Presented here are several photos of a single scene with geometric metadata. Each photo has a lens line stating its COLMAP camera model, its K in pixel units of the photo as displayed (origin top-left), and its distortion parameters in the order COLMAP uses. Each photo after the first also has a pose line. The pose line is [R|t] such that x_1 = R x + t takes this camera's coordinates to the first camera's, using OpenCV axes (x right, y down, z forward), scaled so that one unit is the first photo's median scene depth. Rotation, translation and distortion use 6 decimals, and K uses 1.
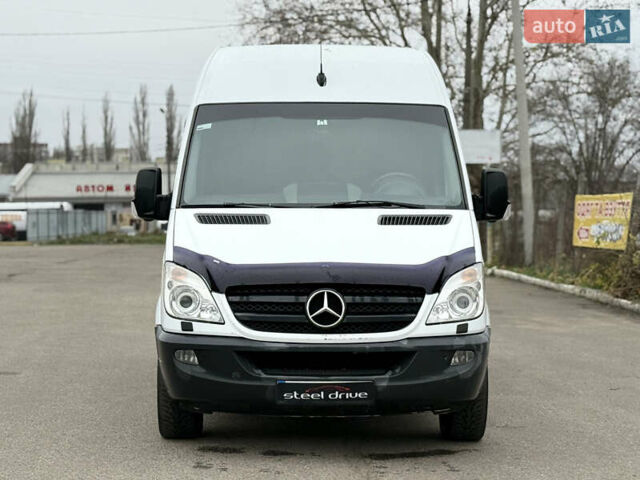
lens RADIAL K [[1321.7, 0, 320.0], [0, 1321.7, 240.0], [0, 0, 1]] dist [0.015498, -0.100472]
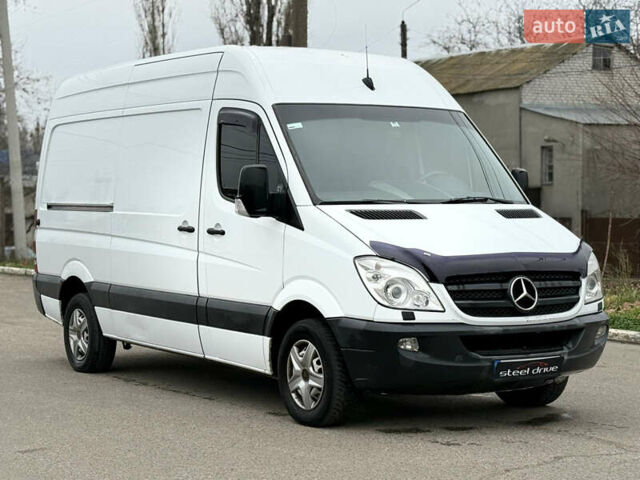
lens RADIAL K [[1321.7, 0, 320.0], [0, 1321.7, 240.0], [0, 0, 1]] dist [0.015498, -0.100472]
pose [[0.874820, -0.019623, 0.484051, -0.683321], [0.017991, 0.999806, 0.008018, -0.005450], [-0.484114, 0.001694, 0.875003, 0.105224]]
